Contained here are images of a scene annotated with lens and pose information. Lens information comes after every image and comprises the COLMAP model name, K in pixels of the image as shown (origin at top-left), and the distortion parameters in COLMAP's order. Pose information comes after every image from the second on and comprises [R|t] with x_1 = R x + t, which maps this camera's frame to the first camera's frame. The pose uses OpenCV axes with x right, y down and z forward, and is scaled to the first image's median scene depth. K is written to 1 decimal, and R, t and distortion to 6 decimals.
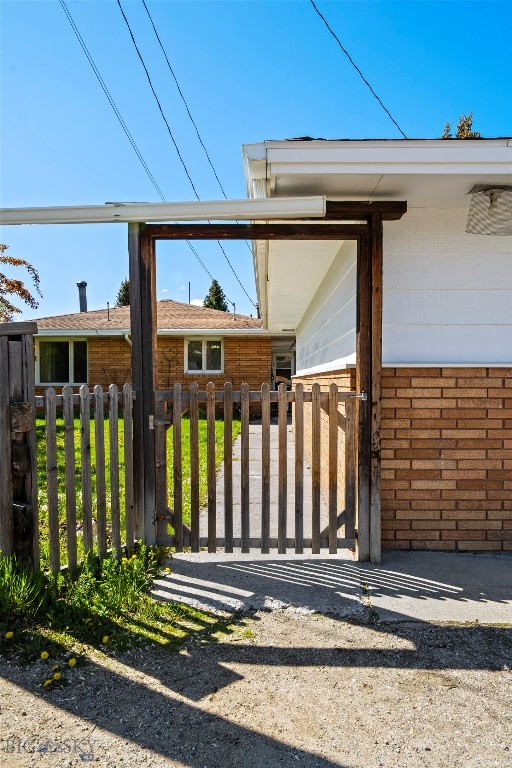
lens RADIAL K [[515.5, 0, 255.1], [0, 515.5, 387.0], [0, 0, 1]] dist [0.005552, 0.000255]
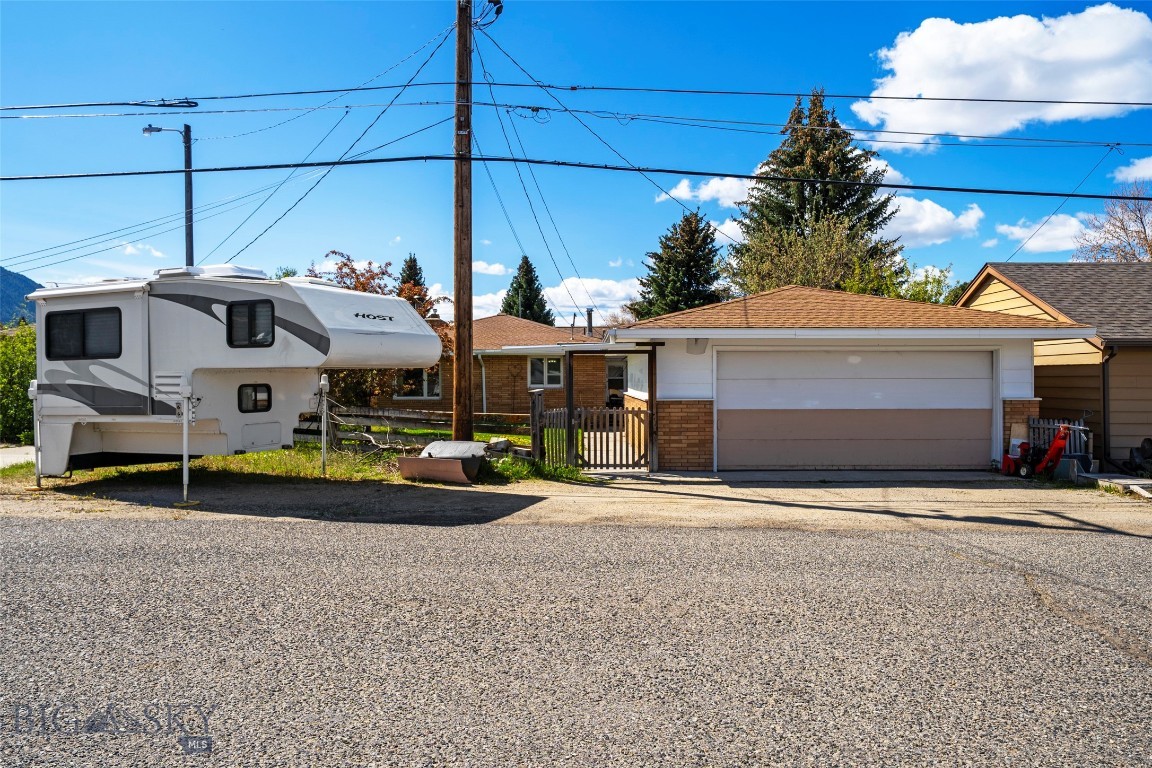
lens RADIAL K [[773.3, 0, 577.4], [0, 773.3, 381.8], [0, 0, 1]] dist [0.005552, 0.000255]
pose [[0.999936, -0.006118, 0.009562, -0.202630], [0.006213, 0.999932, -0.009885, -0.096009], [-0.009500, 0.009944, 0.999905, -2.914962]]
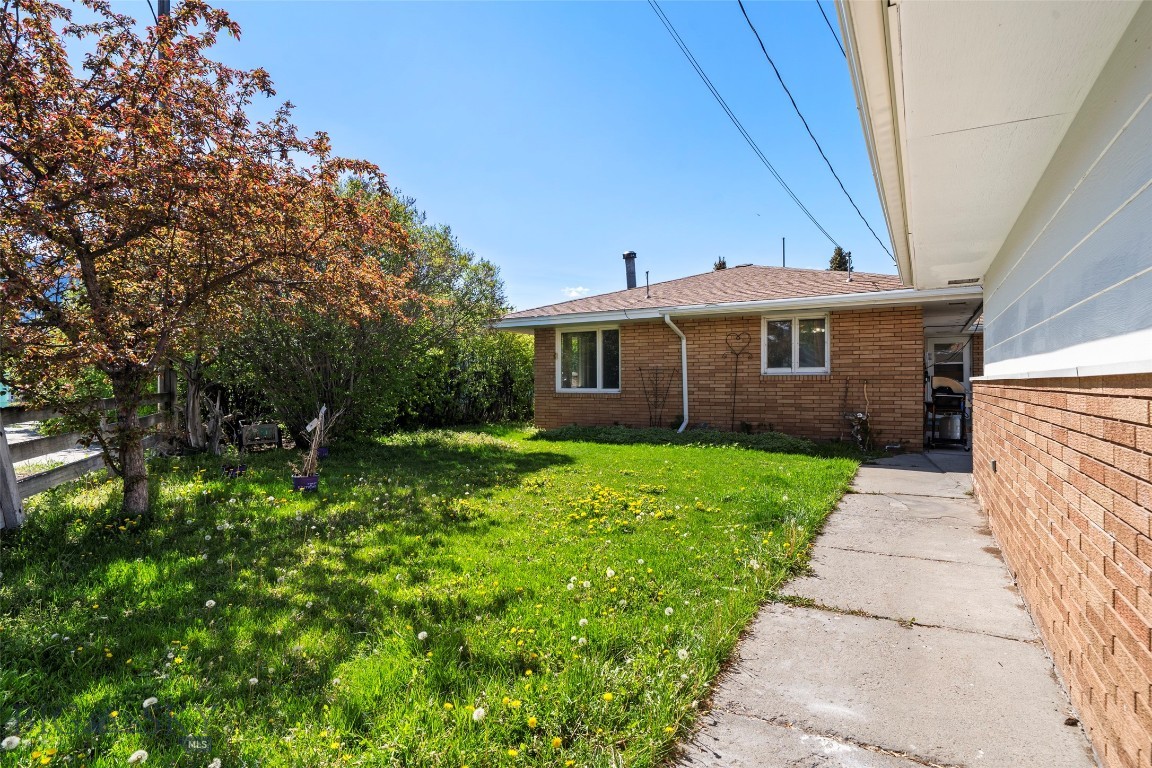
lens RADIAL K [[590.5, 0, 573.9], [0, 590.5, 383.7], [0, 0, 1]] dist [-0.006703, -0.000631]
pose [[0.873220, -0.002437, -0.487320, 0.050733], [-0.001471, 0.999970, -0.007636, -0.038366], [0.487324, 0.007385, 0.873190, 1.177364]]
